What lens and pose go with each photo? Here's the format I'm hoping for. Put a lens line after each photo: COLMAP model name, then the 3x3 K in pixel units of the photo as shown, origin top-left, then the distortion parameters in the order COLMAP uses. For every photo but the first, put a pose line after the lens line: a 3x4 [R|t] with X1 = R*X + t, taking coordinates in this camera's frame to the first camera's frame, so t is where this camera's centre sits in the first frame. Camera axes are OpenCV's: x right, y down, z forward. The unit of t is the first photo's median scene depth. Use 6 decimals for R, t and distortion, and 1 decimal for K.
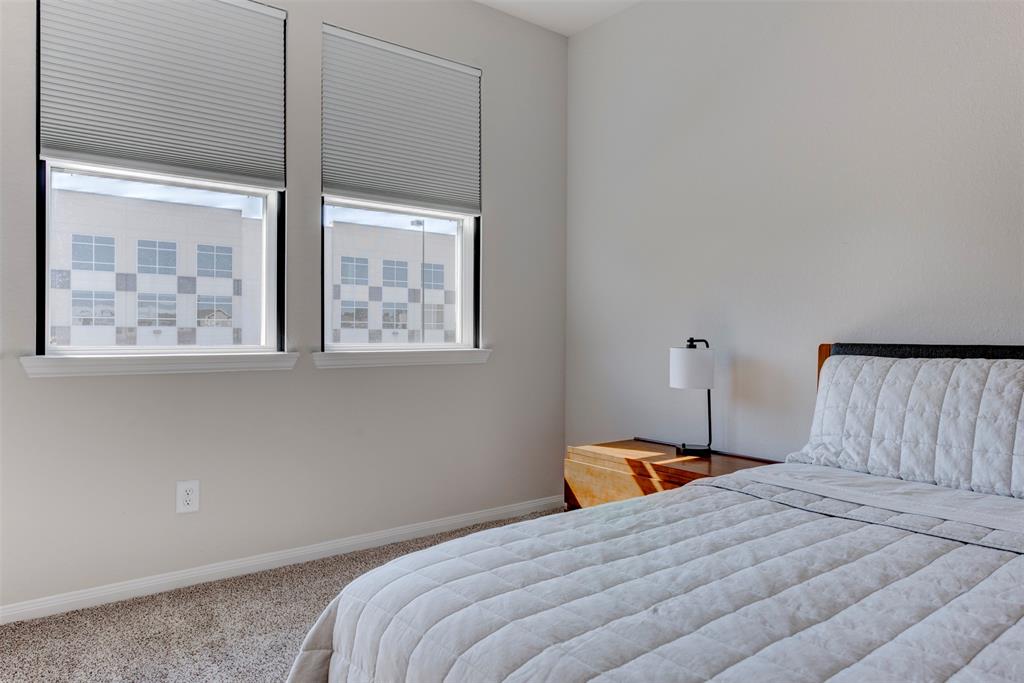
lens RADIAL K [[670.7, 0, 512.2], [0, 670.7, 335.2], [0, 0, 1]] dist [-0.005384, 0.003735]
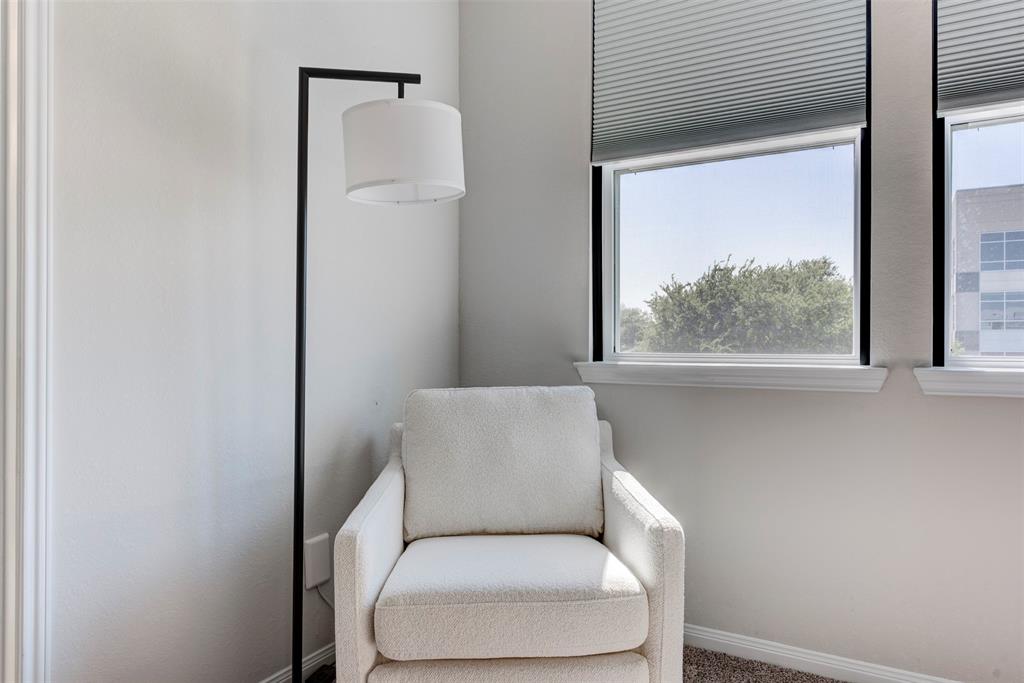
lens RADIAL K [[670.7, 0, 516.1], [0, 670.7, 340.2], [0, 0, 1]] dist [-0.005384, 0.003735]
pose [[0.372801, -0.000131, -0.927911, -0.126927], [0.000476, 1.000000, 0.000051, -0.001287], [0.927911, -0.000461, 0.372801, 0.196477]]
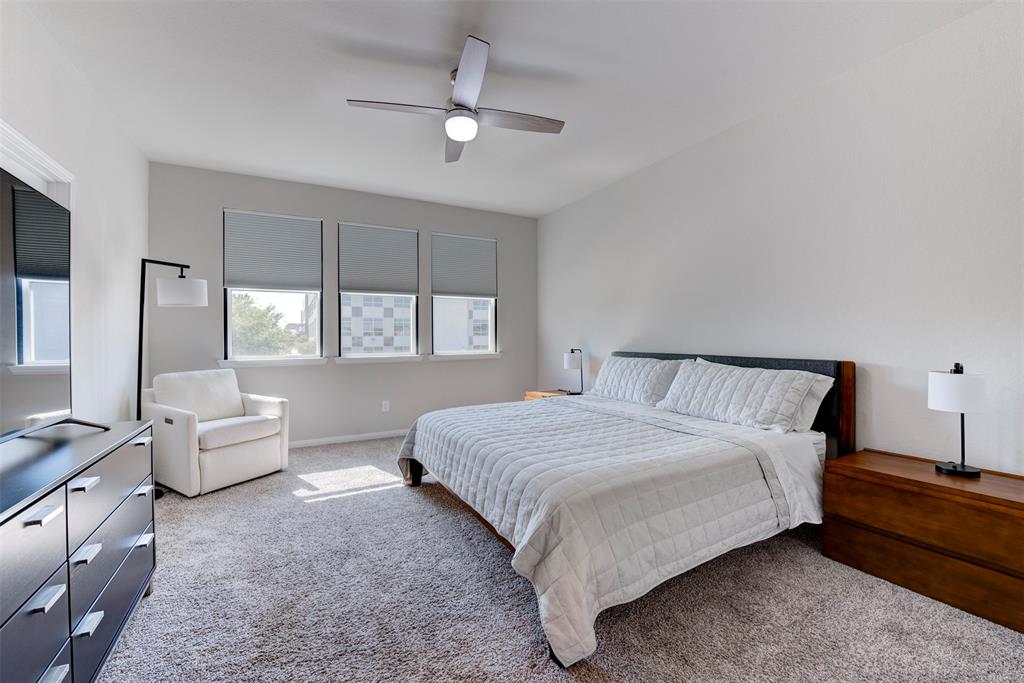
lens RADIAL K [[408.3, 0, 509.4], [0, 408.3, 337.1], [0, 0, 1]] dist [-0.018753, -0.000756]
pose [[0.986463, -0.009375, -0.163716, 0.287474], [0.008717, 0.999951, -0.004740, -0.035430], [0.163752, 0.003249, 0.986496, -0.558725]]
